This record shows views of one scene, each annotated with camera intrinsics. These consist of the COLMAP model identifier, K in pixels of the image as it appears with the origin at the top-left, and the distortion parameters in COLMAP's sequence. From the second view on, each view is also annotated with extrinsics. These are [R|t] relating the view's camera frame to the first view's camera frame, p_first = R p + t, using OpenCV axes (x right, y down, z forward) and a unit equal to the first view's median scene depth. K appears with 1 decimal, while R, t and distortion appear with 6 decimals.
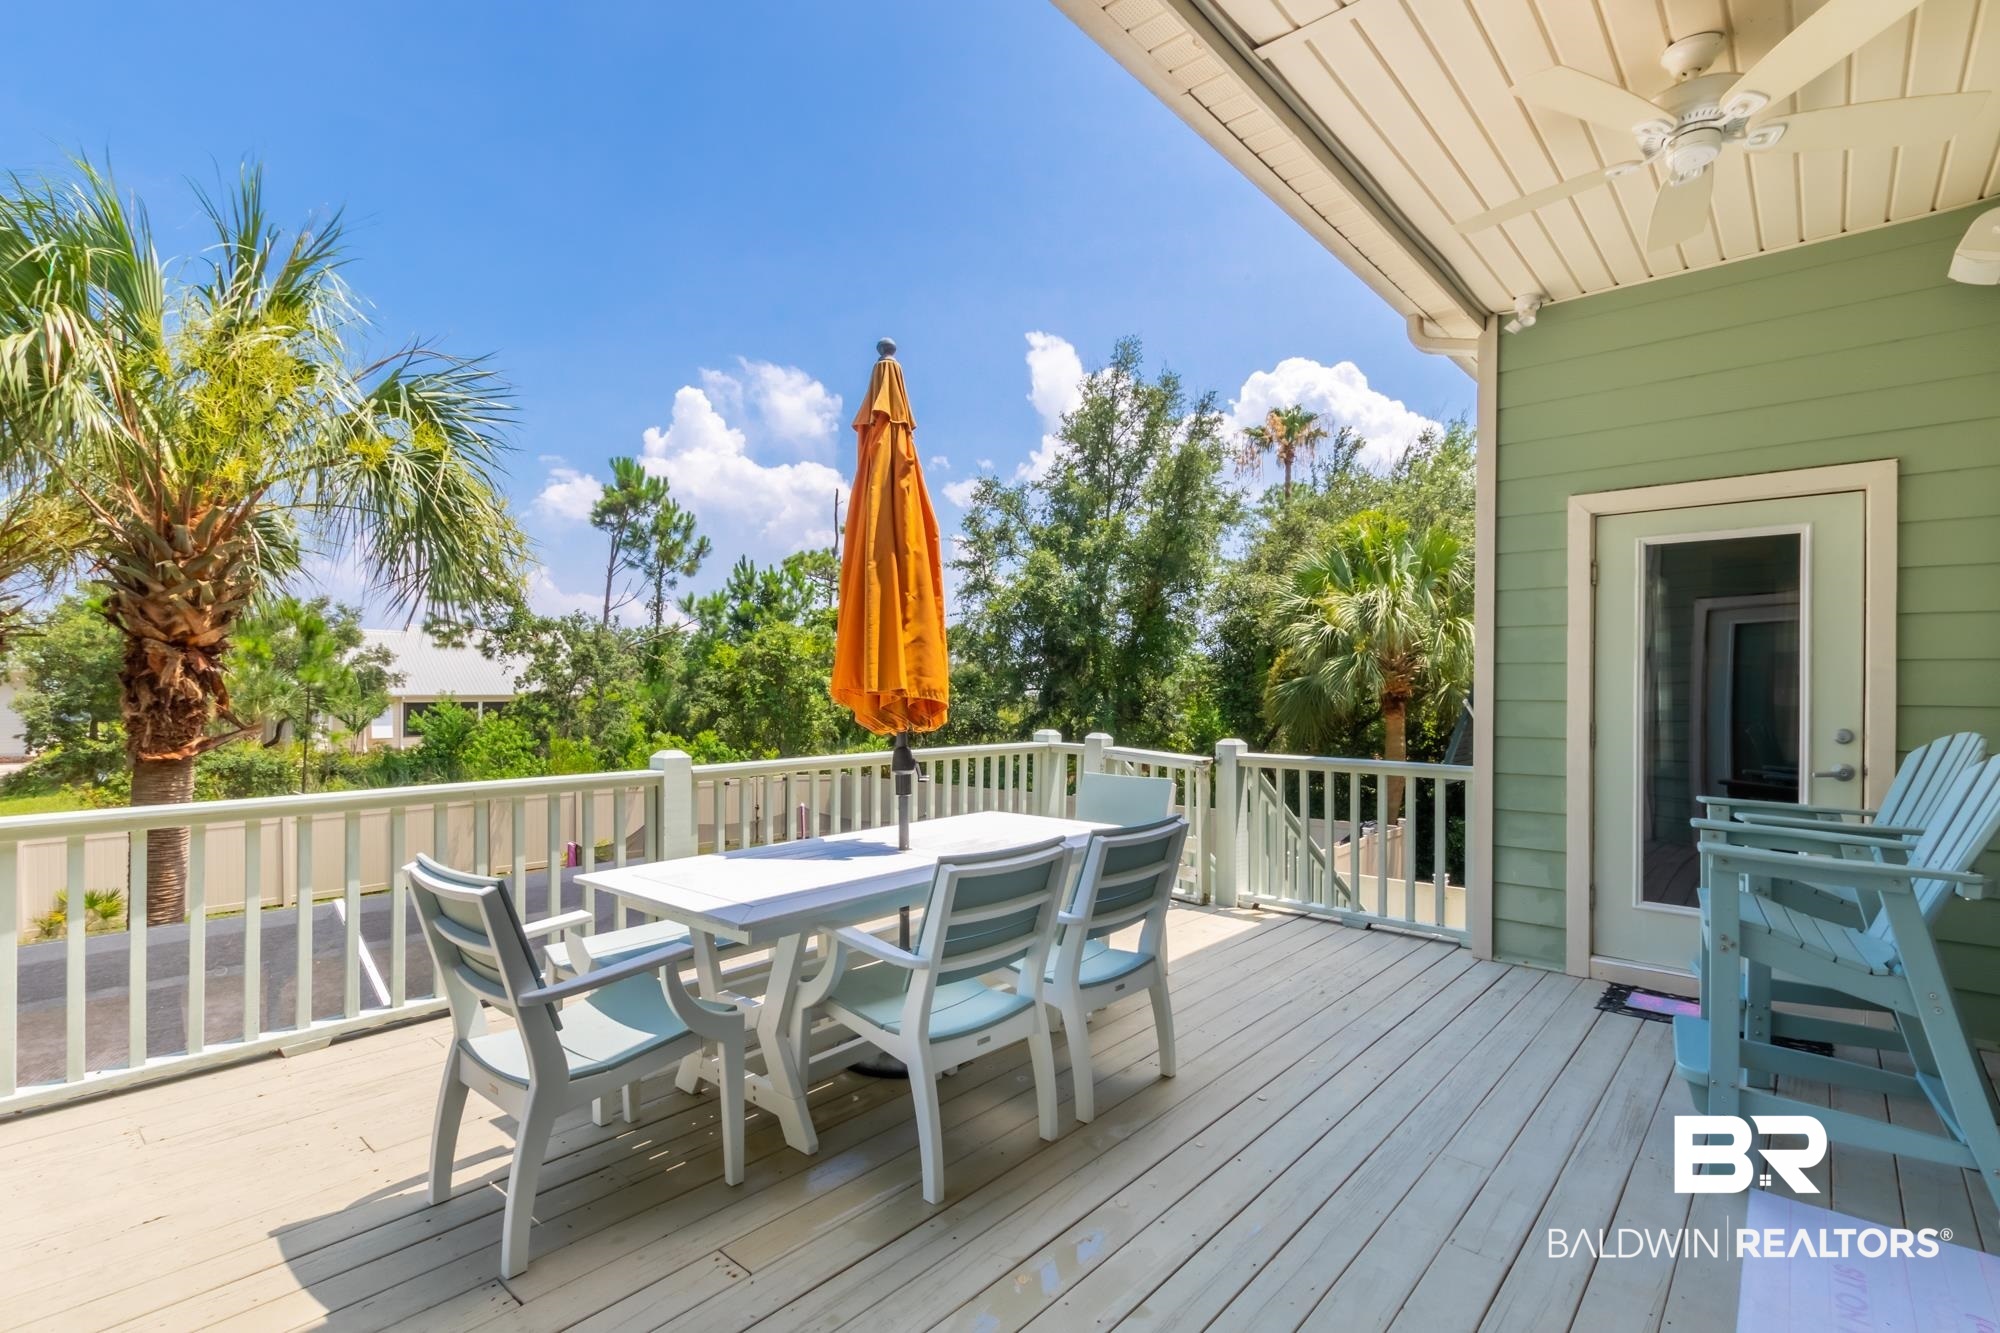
lens RADIAL K [[916.8, 0, 954.4], [0, 916.8, 684.4], [0, 0, 1]] dist [0.004556, -0.001170]
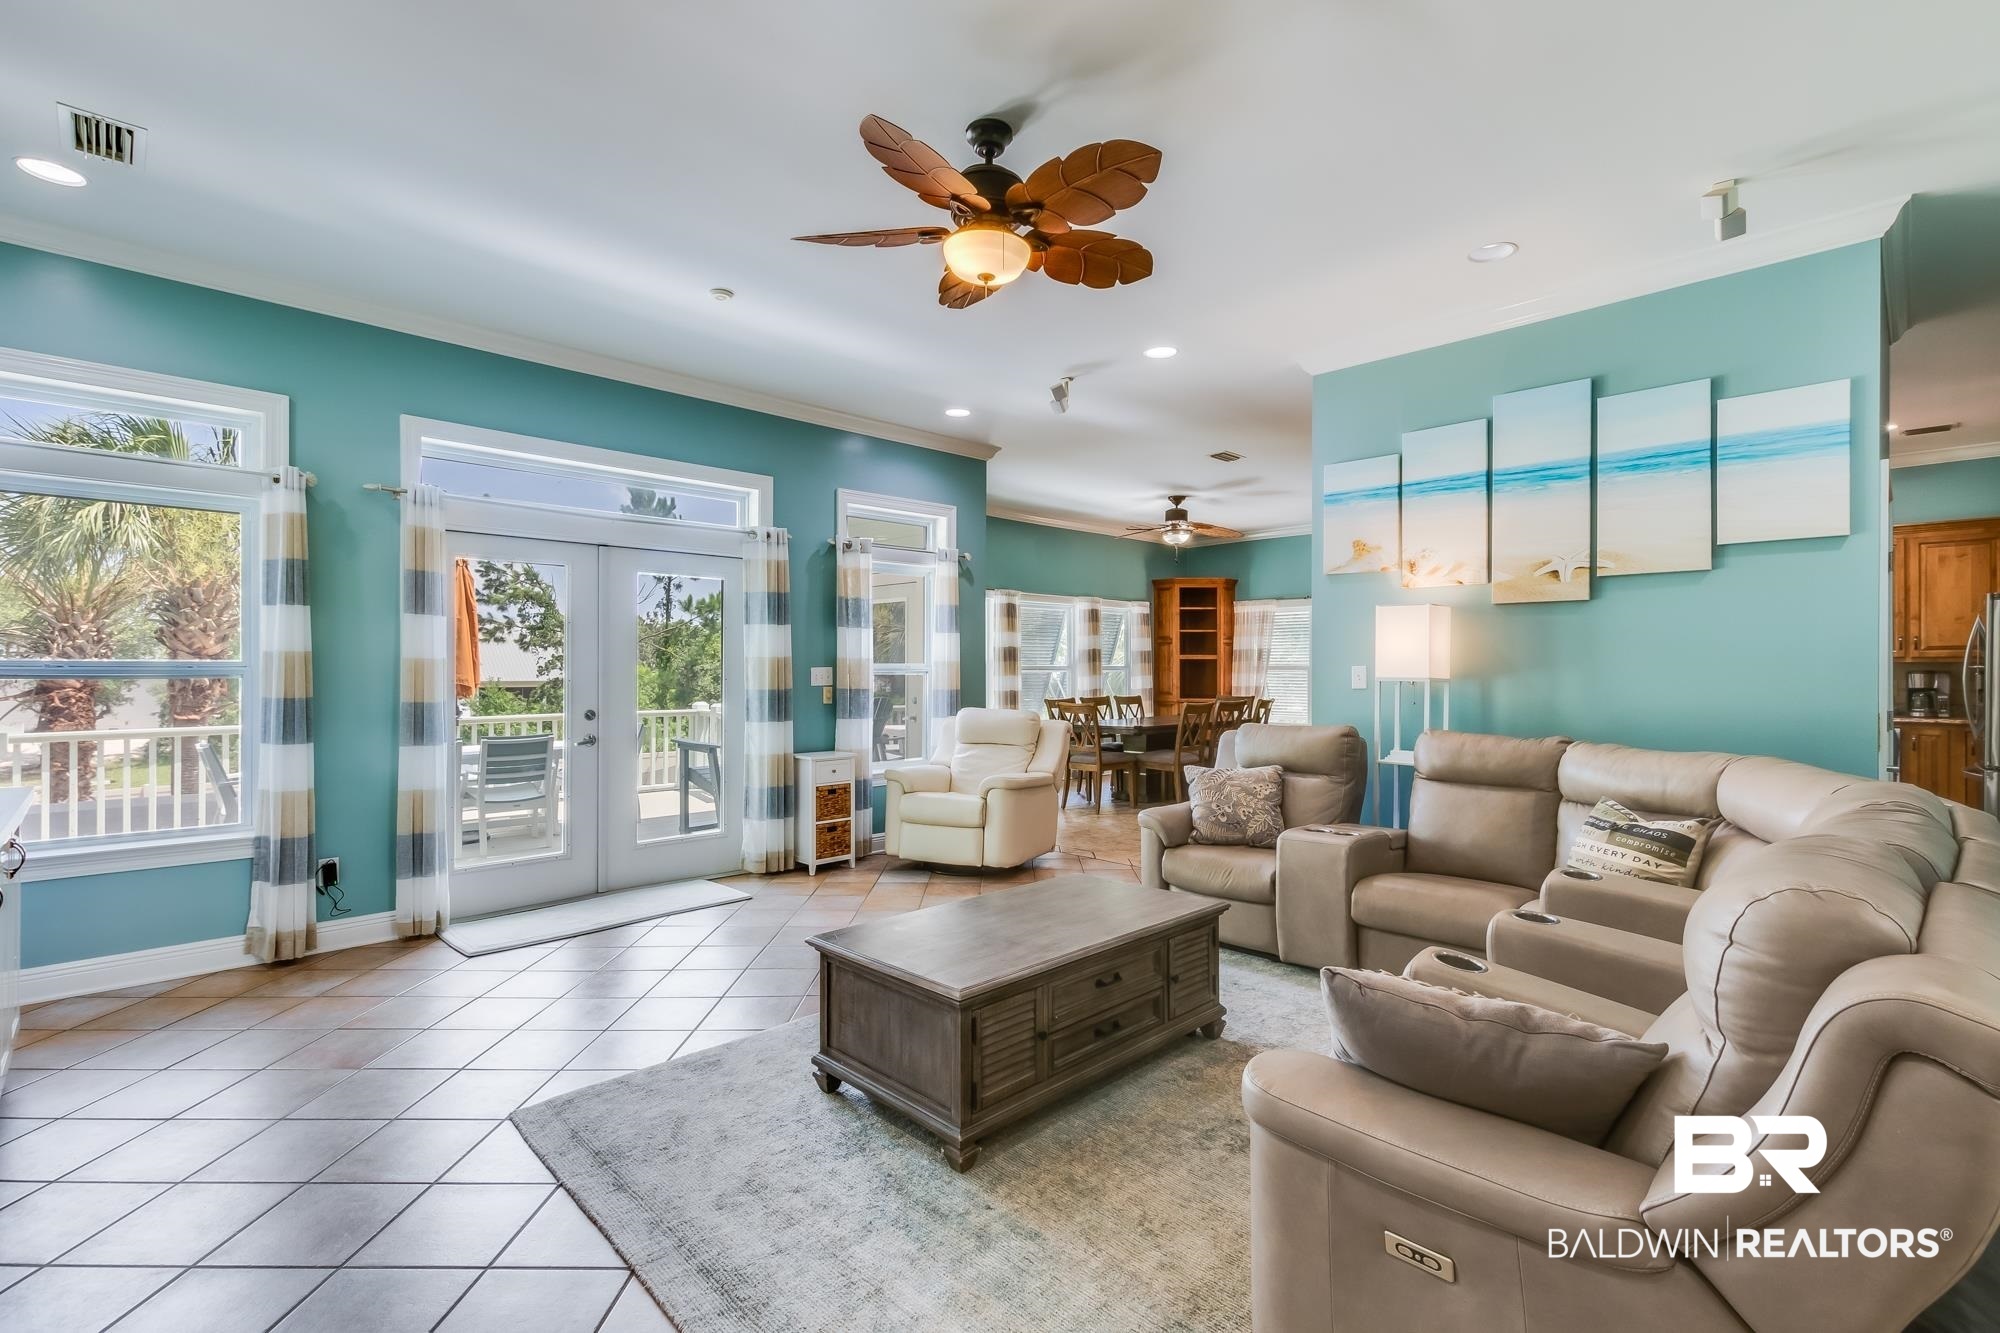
lens RADIAL K [[916.8, 0, 1006.0], [0, 916.8, 664.3], [0, 0, 1]] dist [0.004556, -0.001170]
pose [[0.997777, -0.002708, -0.066582, 0.207285], [0.002367, 0.999984, -0.005198, -0.002855], [0.066595, 0.005029, 0.997767, -0.165503]]
